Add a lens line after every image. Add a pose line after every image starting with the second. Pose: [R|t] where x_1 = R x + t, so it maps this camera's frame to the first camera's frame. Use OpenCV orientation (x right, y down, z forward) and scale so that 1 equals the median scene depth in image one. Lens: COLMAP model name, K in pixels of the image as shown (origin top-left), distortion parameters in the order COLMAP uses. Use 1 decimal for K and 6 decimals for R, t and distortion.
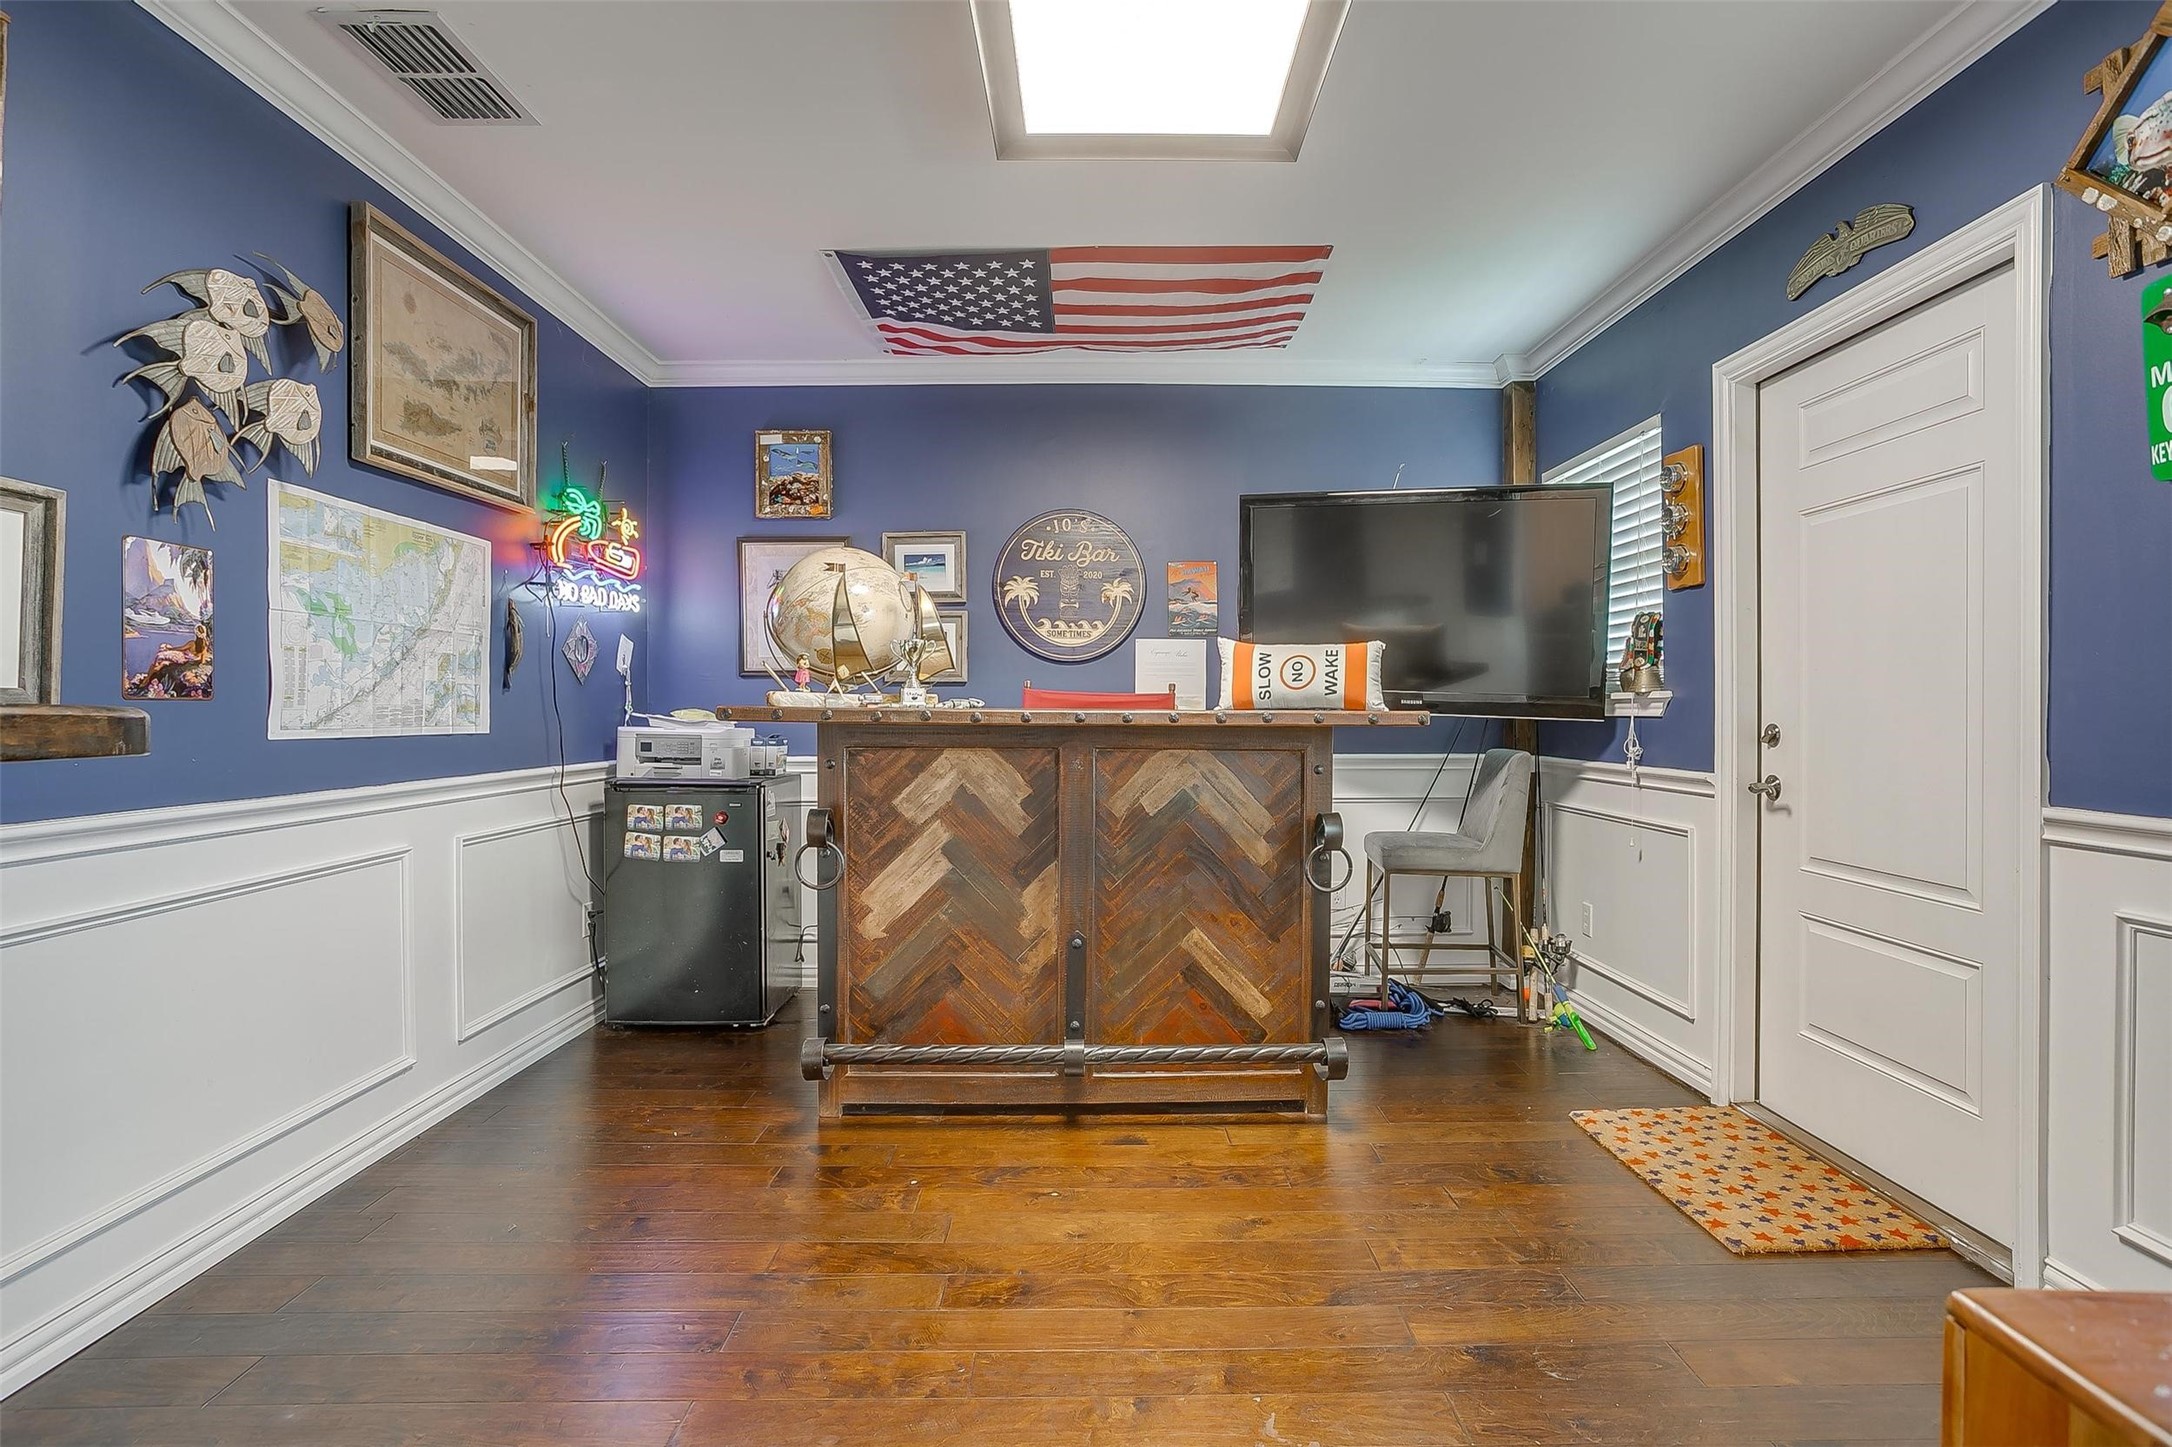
lens RADIAL K [[1072.7, 0, 1105.0], [0, 1072.7, 723.7], [0, 0, 1]] dist [-0.046348, 0.026469]
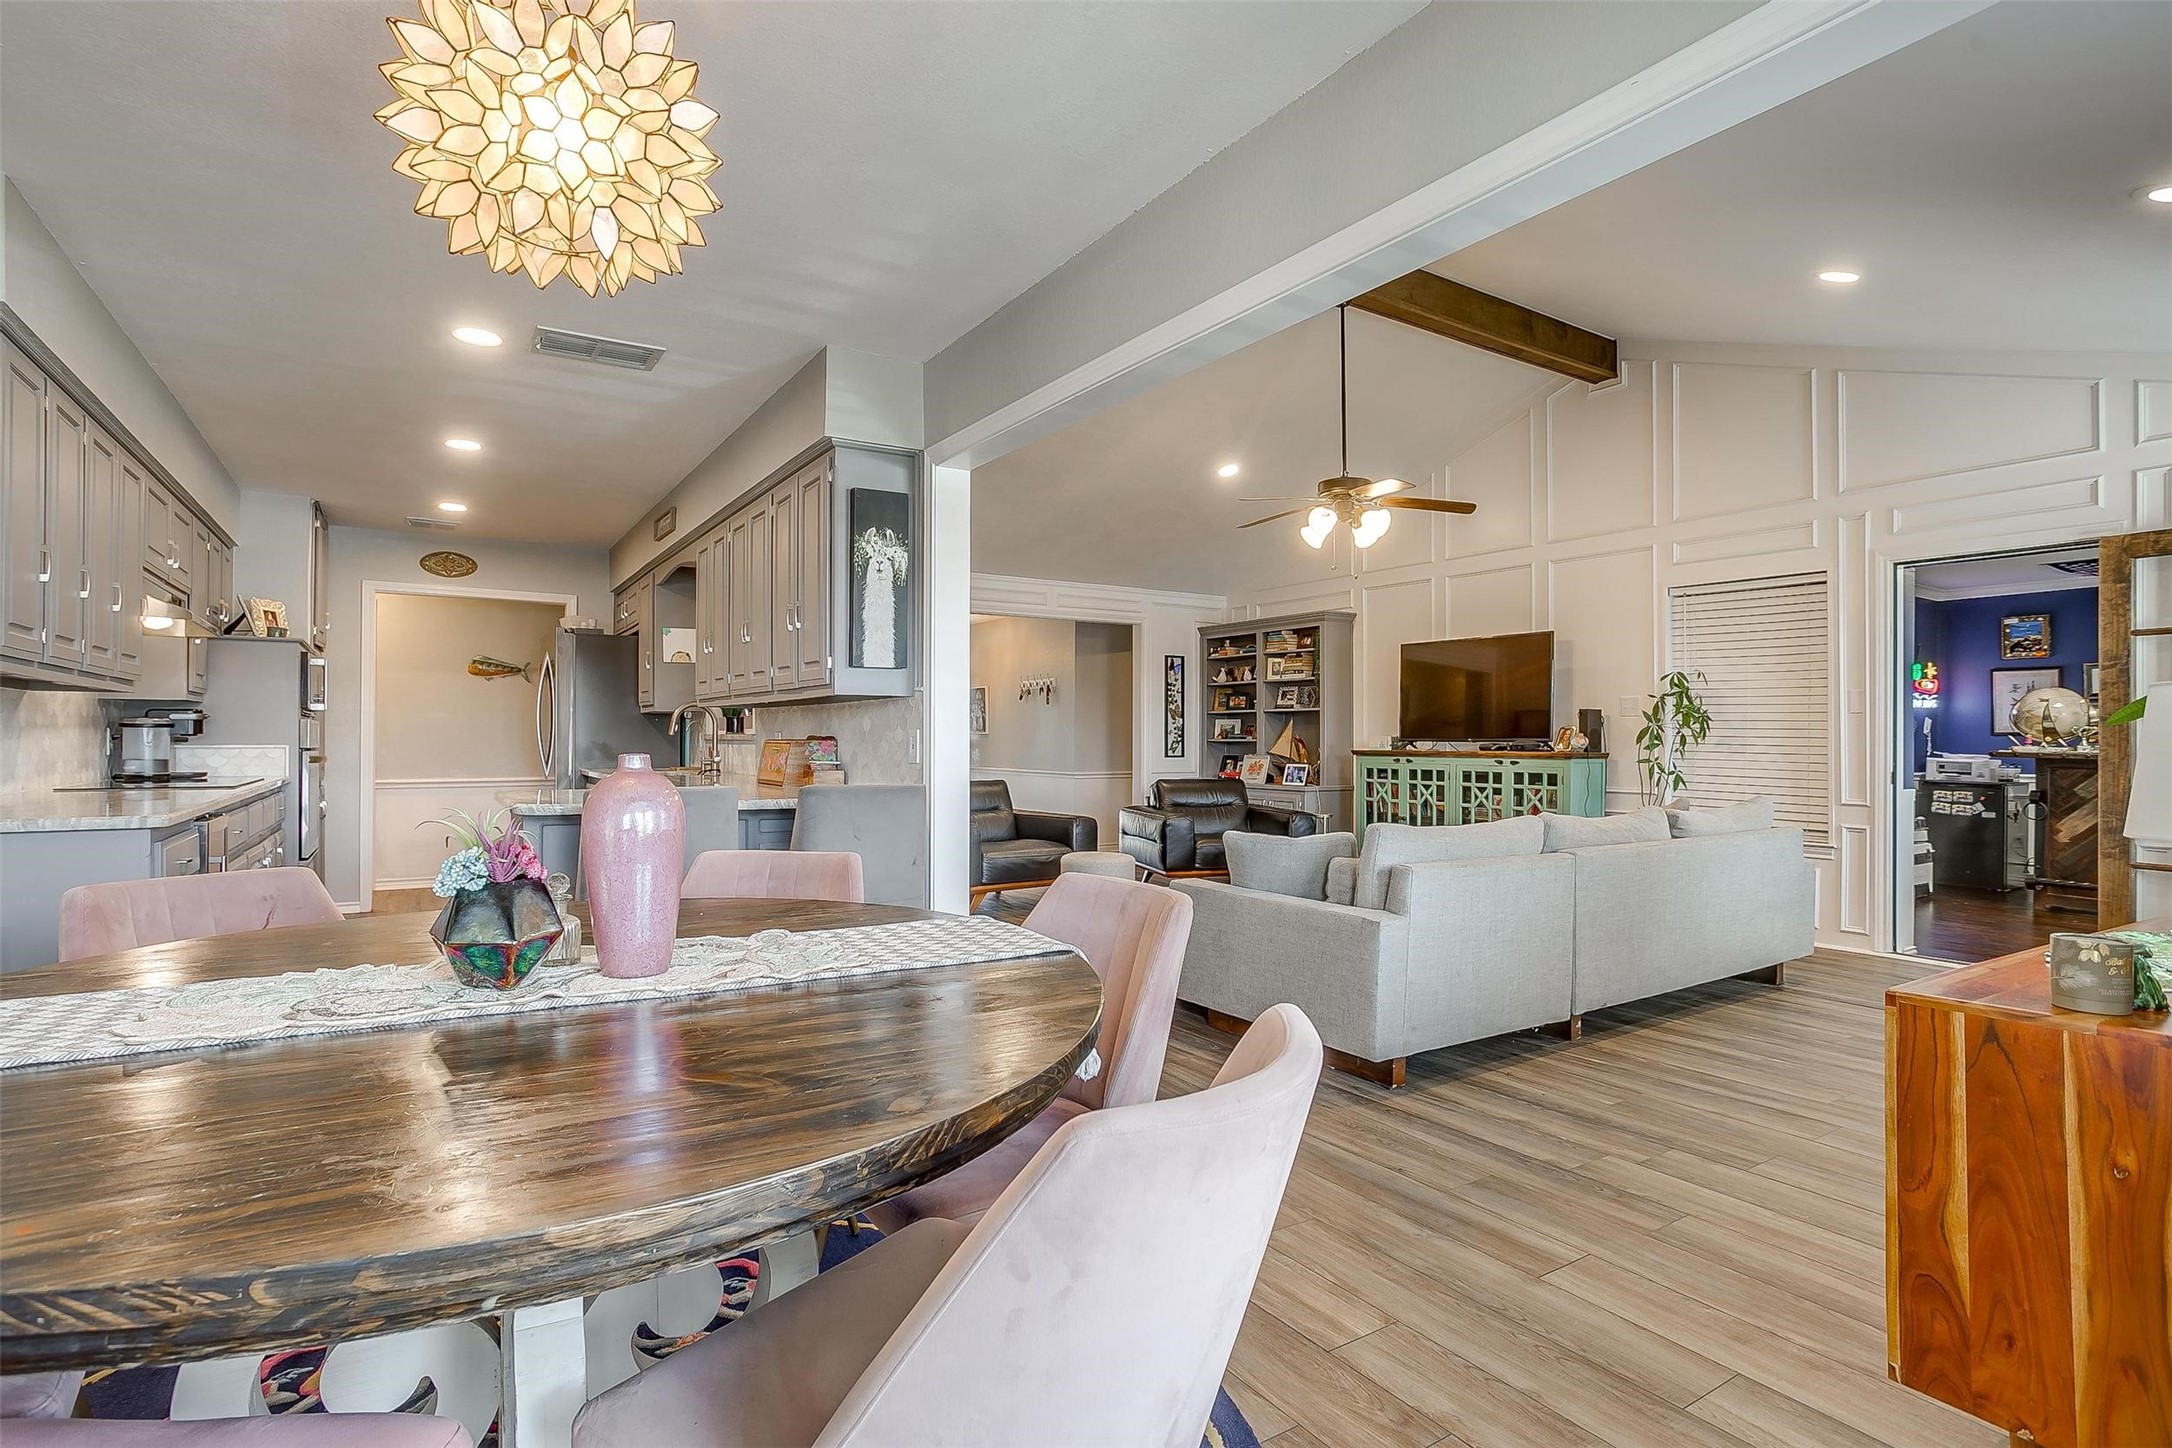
lens RADIAL K [[1072.7, 0, 1065.6], [0, 1072.7, 732.7], [0, 0, 1]] dist [-0.046348, 0.026469]
pose [[0.517254, 0.000557, -0.855831, 0.701102], [-0.016372, 0.999823, -0.009244, 0.000056], [0.855675, 0.018793, 0.517172, -2.351727]]
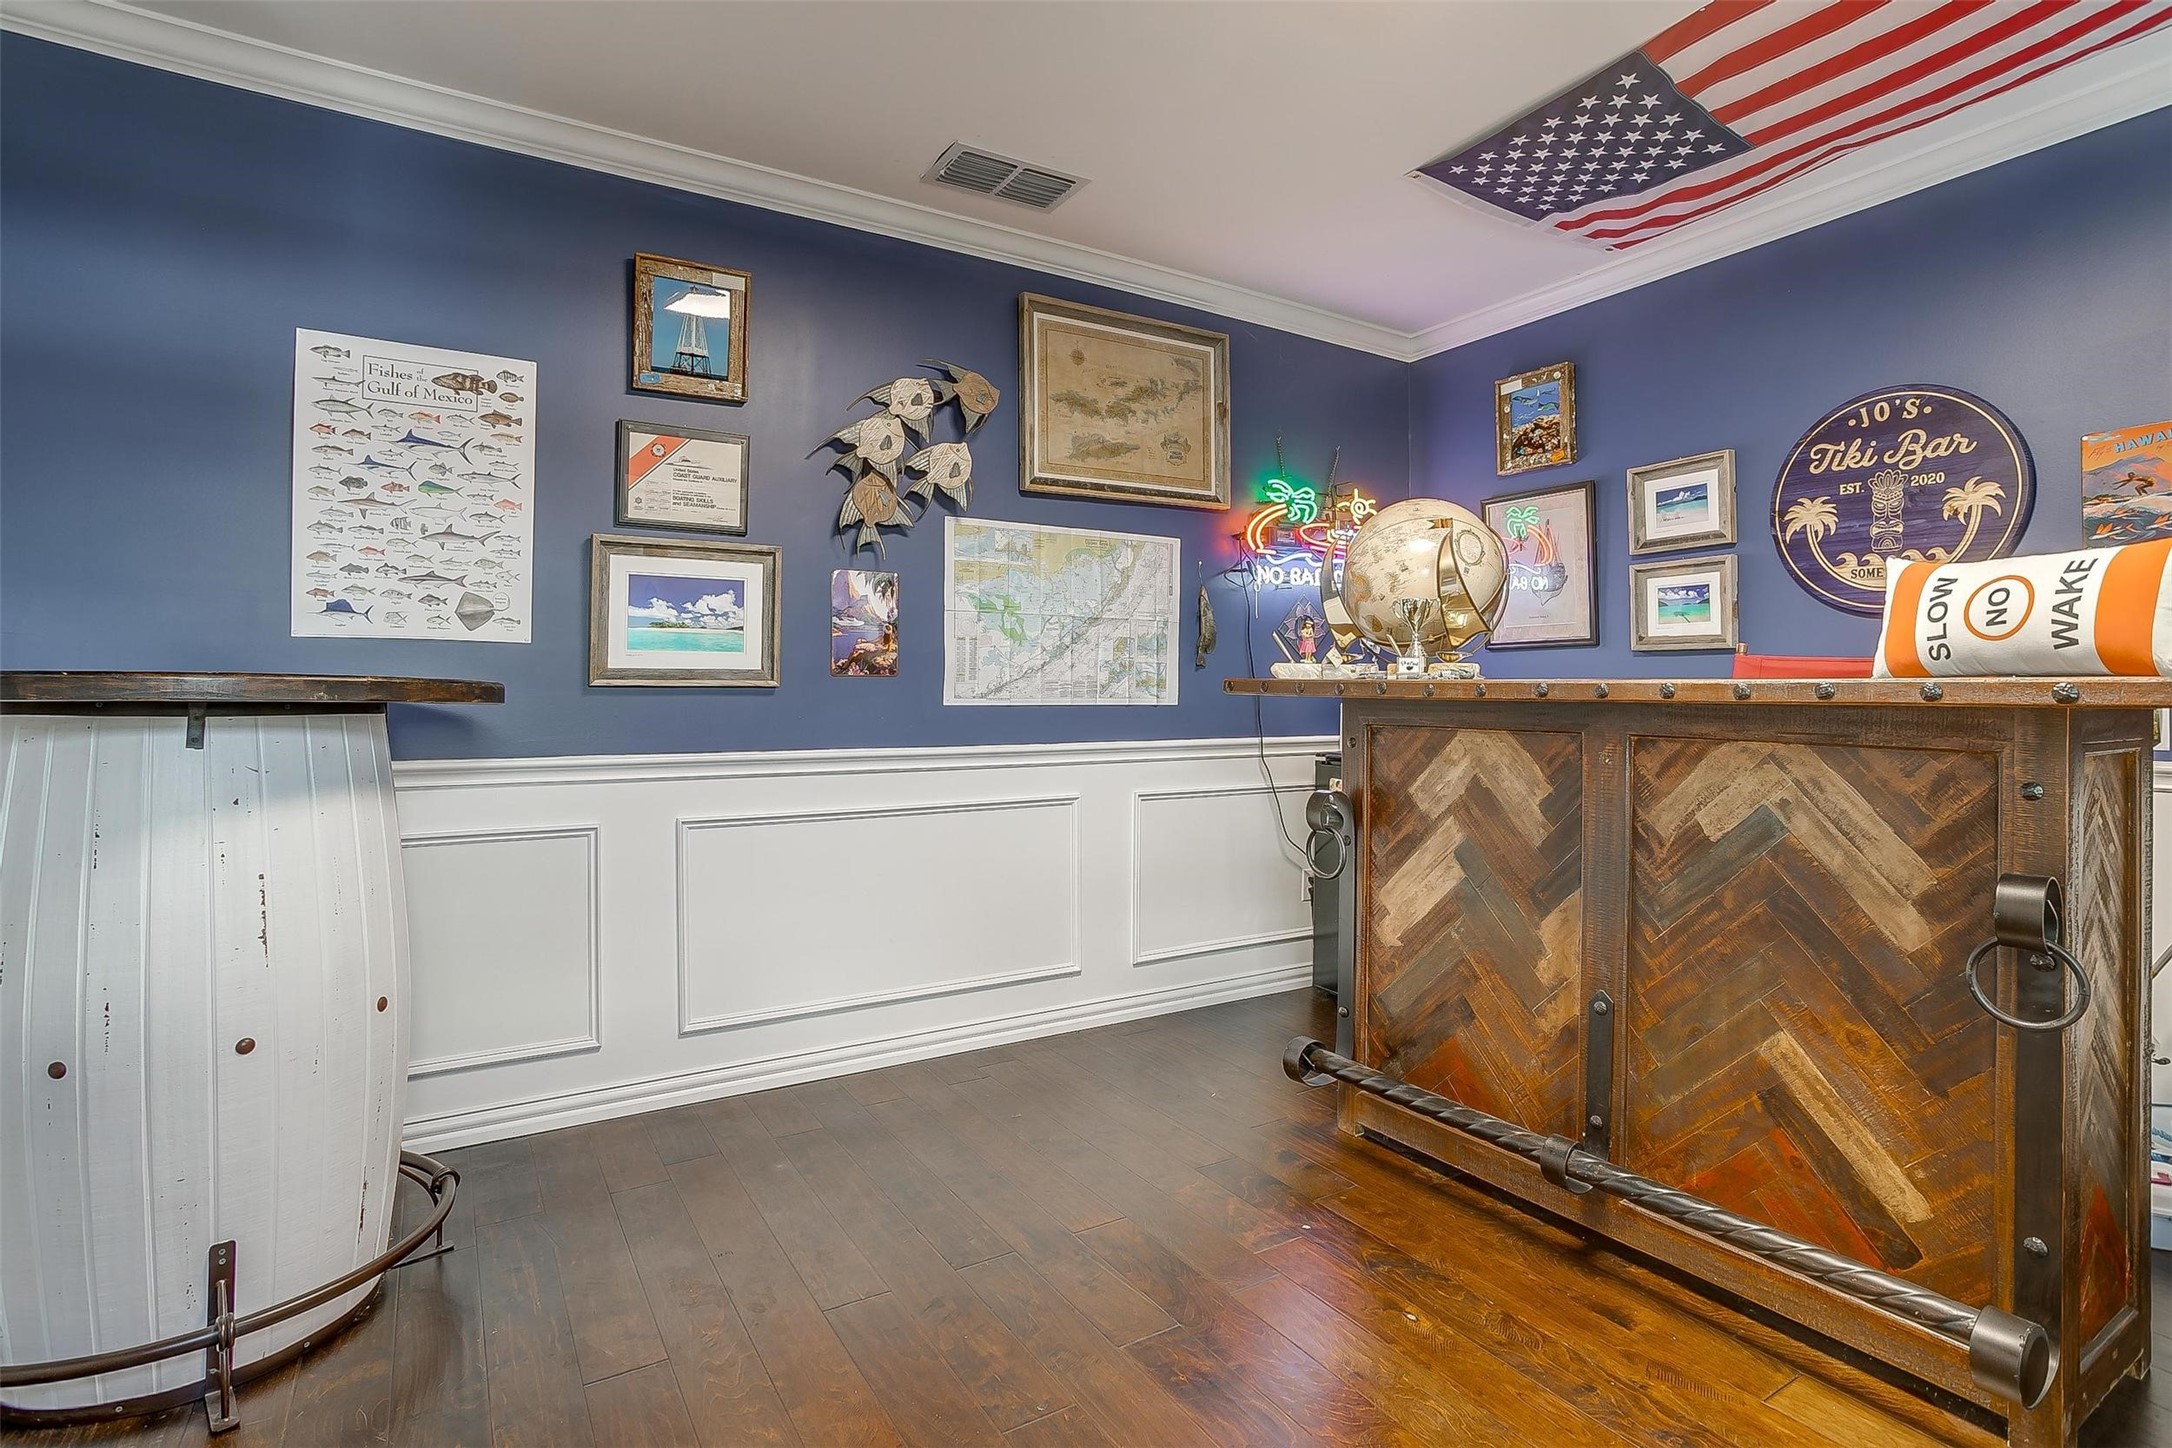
lens RADIAL K [[1072.7, 0, 1116.1], [0, 1072.7, 693.8], [0, 0, 1]] dist [-0.046348, 0.026469]
pose [[0.525816, 0.002403, -0.850595, 0.401303], [-0.012540, 0.999909, -0.004927, 0.003455], [0.850506, 0.013258, 0.525799, 0.348246]]
